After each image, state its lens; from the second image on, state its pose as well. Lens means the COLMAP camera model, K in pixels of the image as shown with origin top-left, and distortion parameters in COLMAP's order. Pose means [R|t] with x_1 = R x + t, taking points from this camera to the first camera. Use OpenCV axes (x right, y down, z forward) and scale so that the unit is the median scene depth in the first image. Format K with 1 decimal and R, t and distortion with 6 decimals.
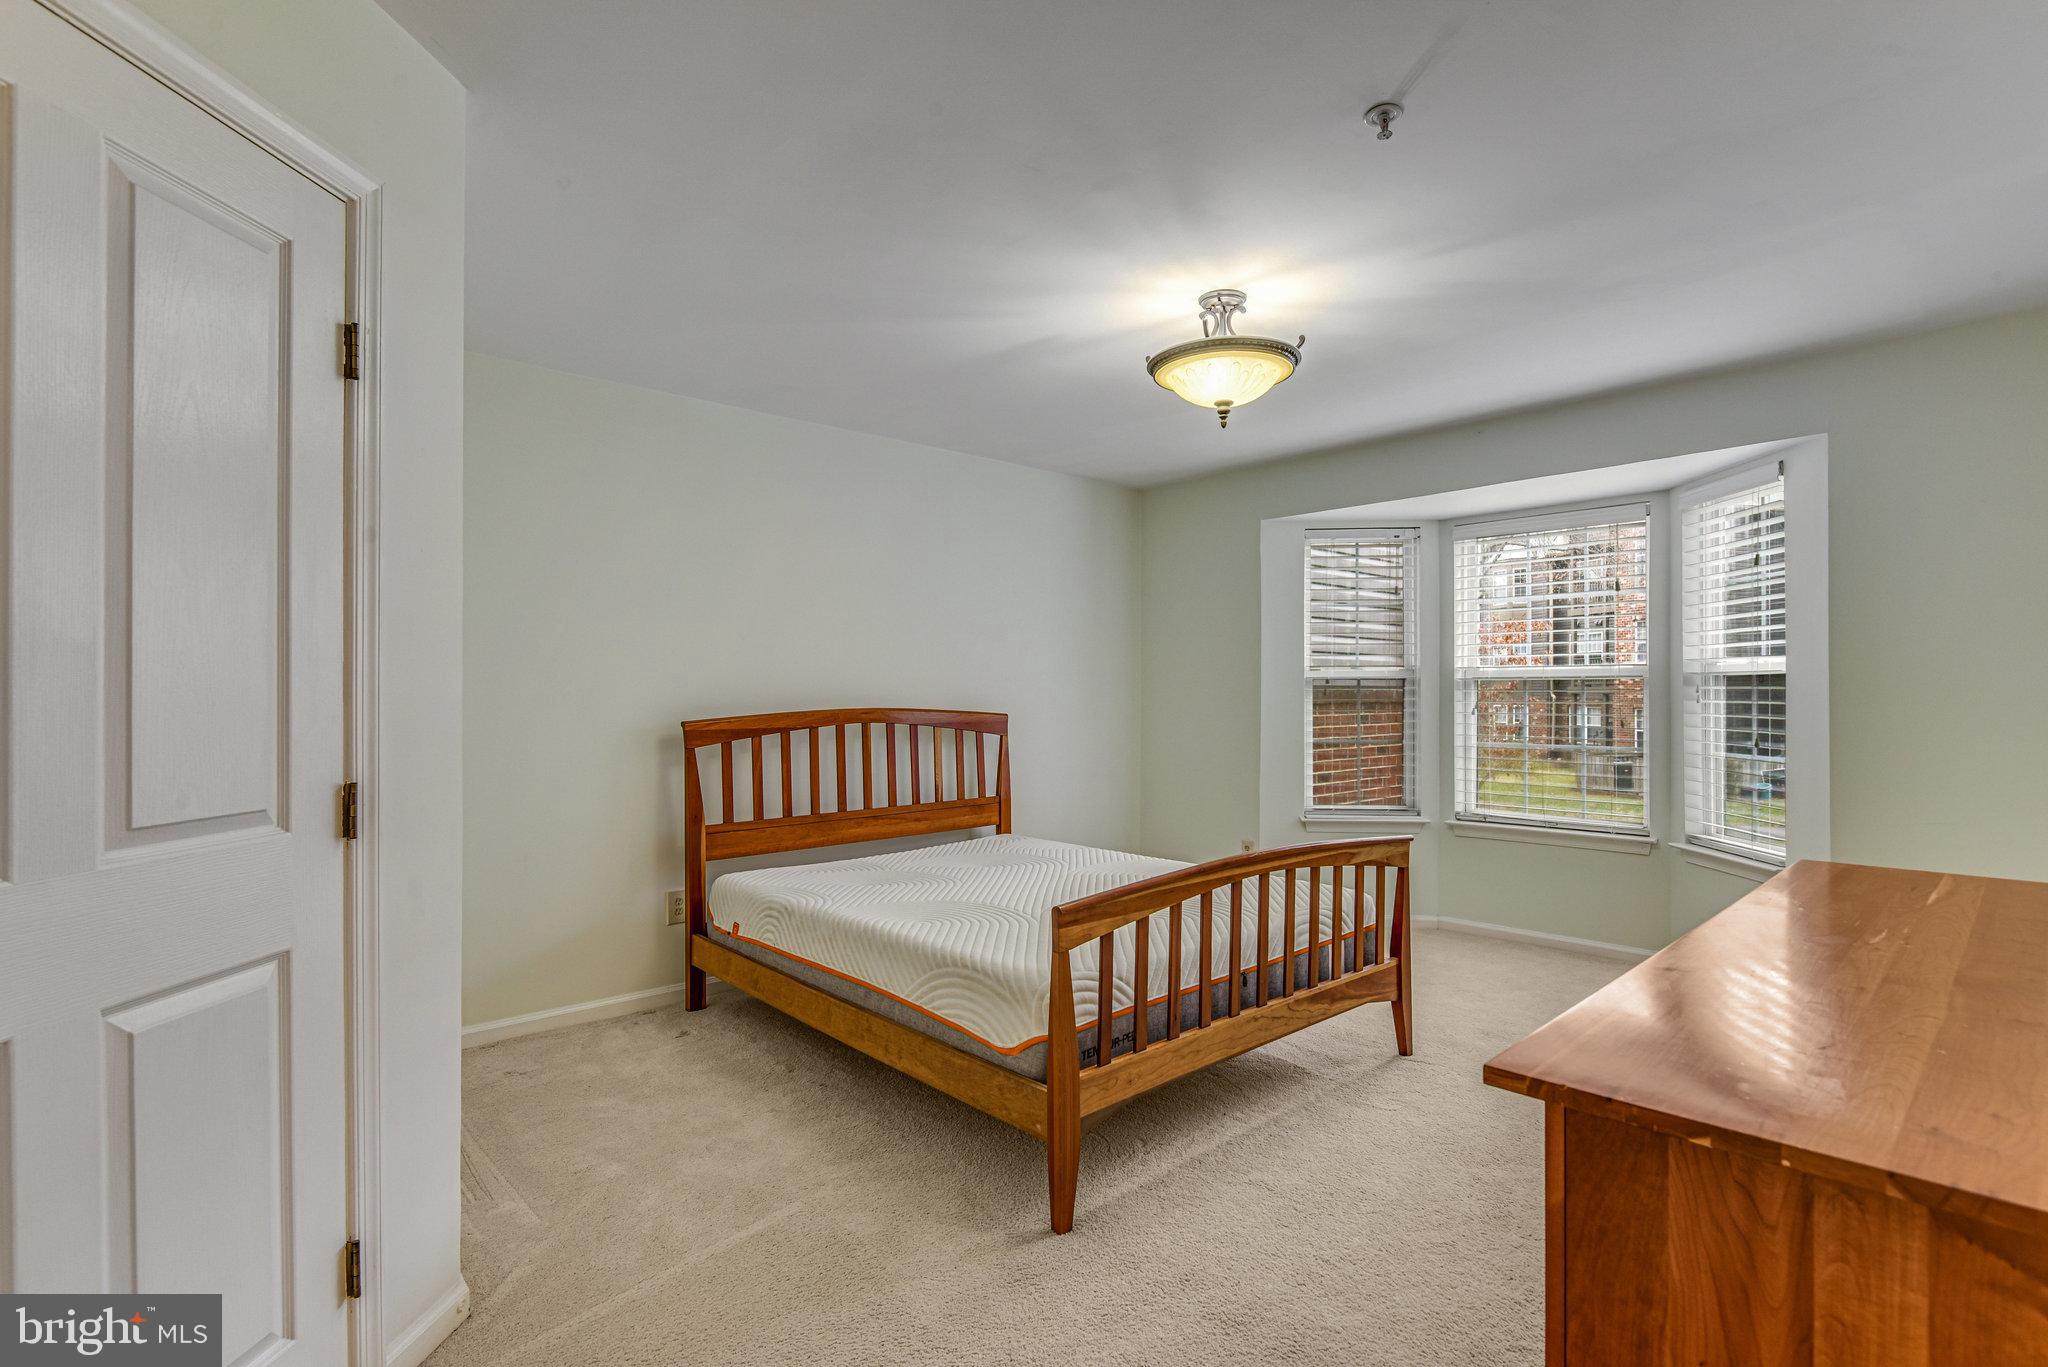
lens RADIAL K [[977.5, 0, 1021.4], [0, 977.5, 691.5], [0, 0, 1]] dist [-0.002164, -0.001718]
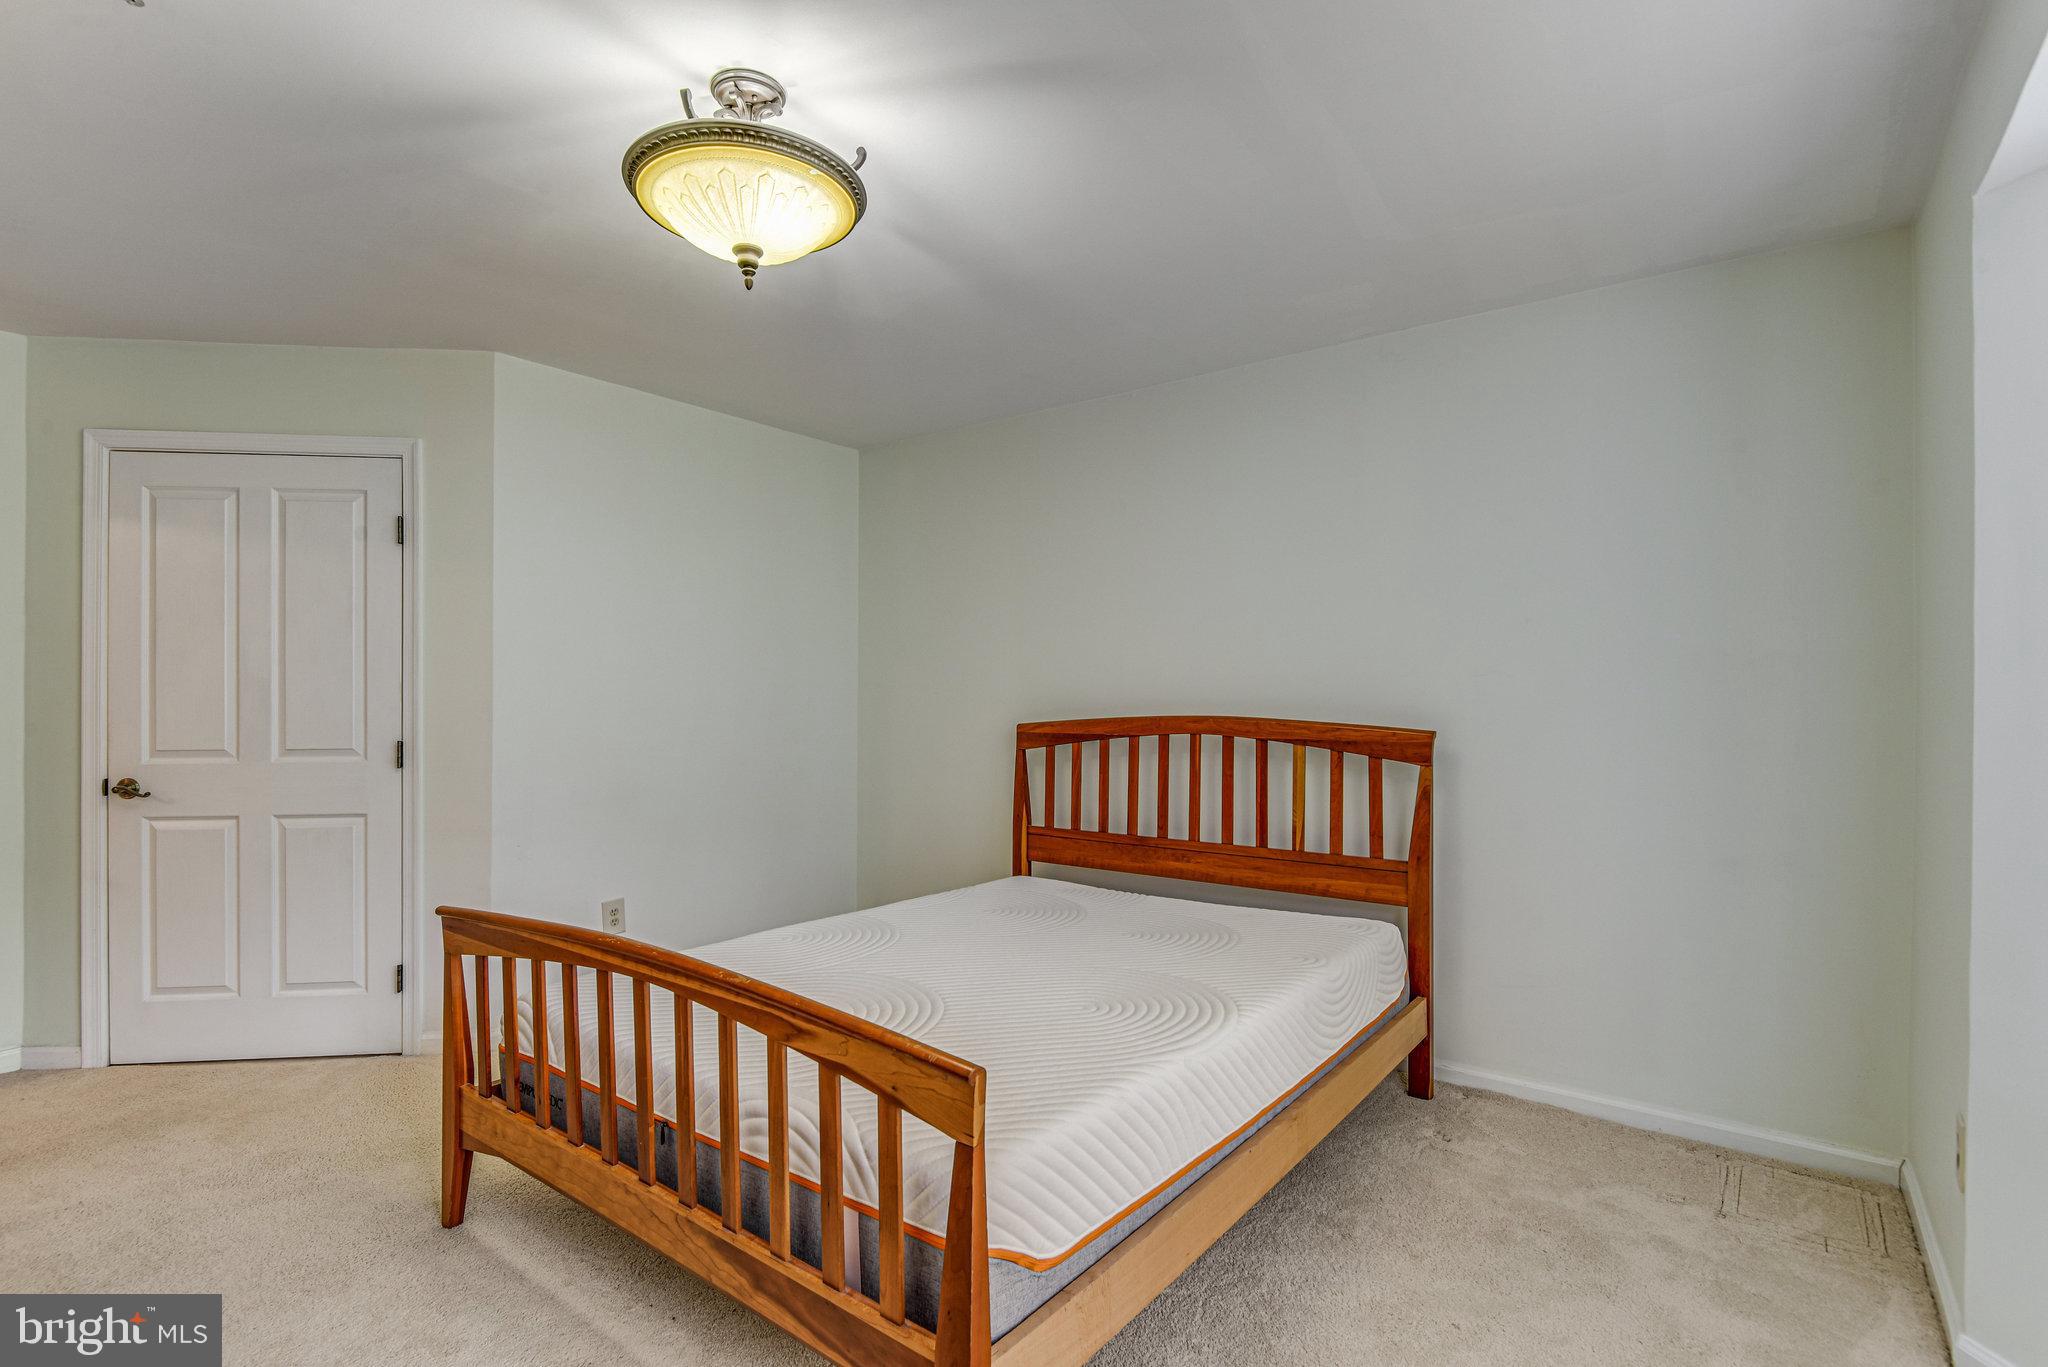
lens RADIAL K [[943.0, 0, 1025.1], [0, 943.0, 698.7], [0, 0, 1]] dist [0.000126, -0.000141]
pose [[0.207245, 0.003451, -0.978283, 0.599290], [0.001633, 0.999991, 0.003874, -0.000374], [0.978288, -0.002400, 0.207238, 0.734804]]
